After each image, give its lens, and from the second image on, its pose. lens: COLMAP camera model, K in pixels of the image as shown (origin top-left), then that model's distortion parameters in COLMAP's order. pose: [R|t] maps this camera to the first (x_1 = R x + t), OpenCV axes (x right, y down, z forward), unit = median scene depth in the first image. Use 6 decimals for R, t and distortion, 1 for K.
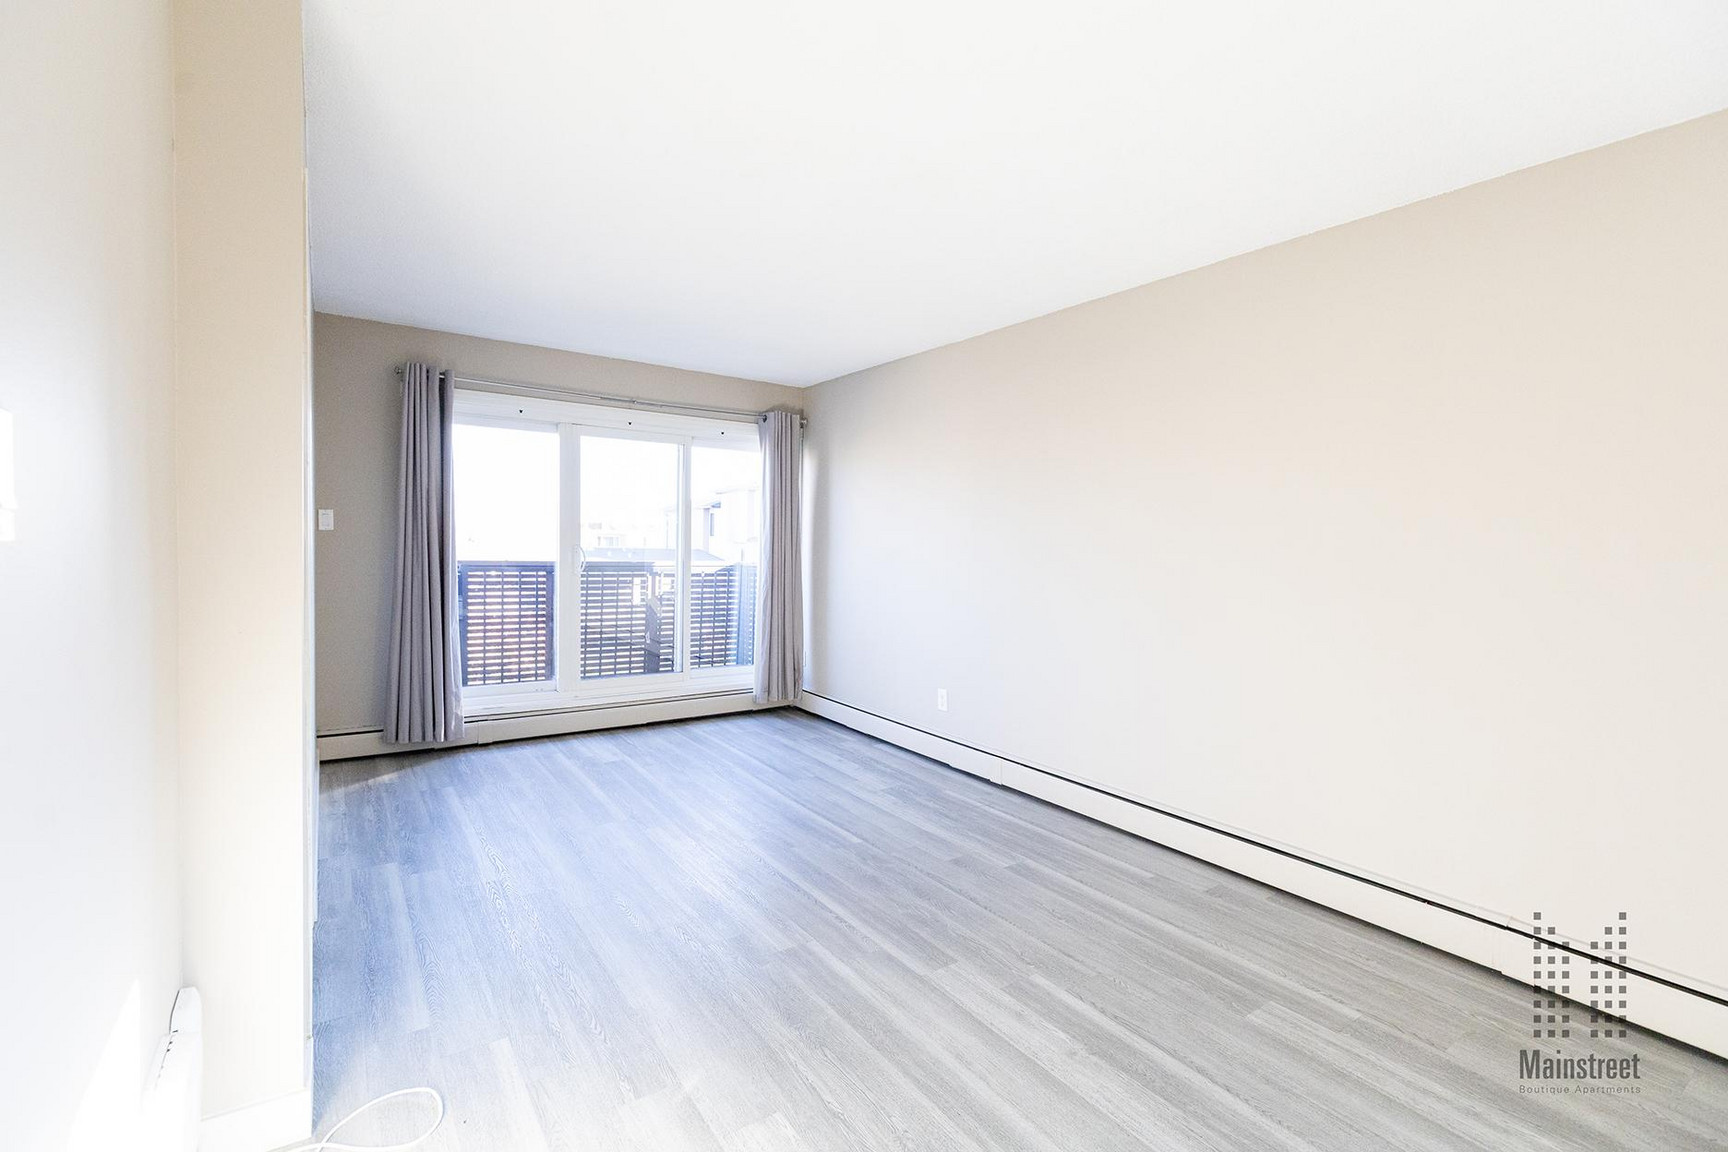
lens RADIAL K [[772.0, 0, 853.6], [0, 772.0, 583.2], [0, 0, 1]] dist [0.002495, 0.000006]
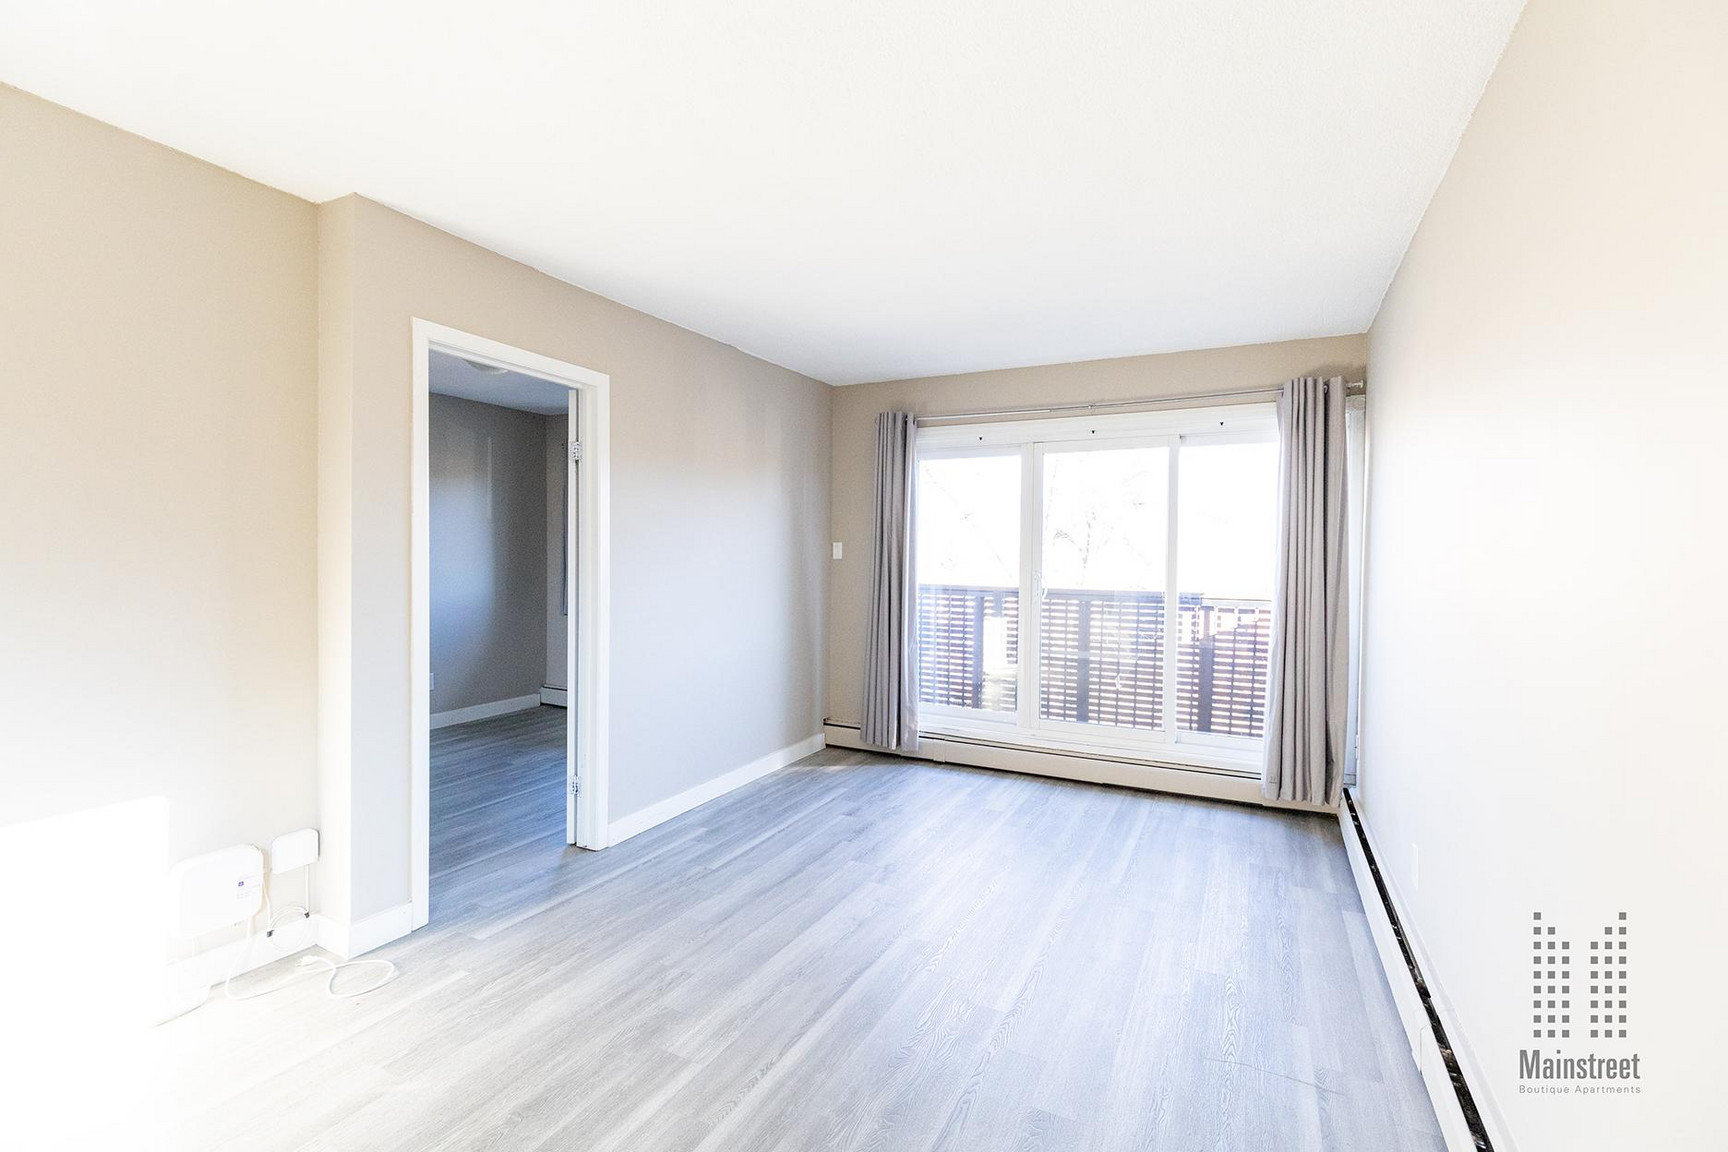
lens RADIAL K [[772.0, 0, 848.0], [0, 772.0, 563.7], [0, 0, 1]] dist [0.002495, 0.000006]
pose [[0.475200, -0.010064, -0.879820, 0.374434], [-0.049556, 0.998041, -0.038182, -0.011844], [0.878481, 0.061744, 0.473771, 0.381192]]
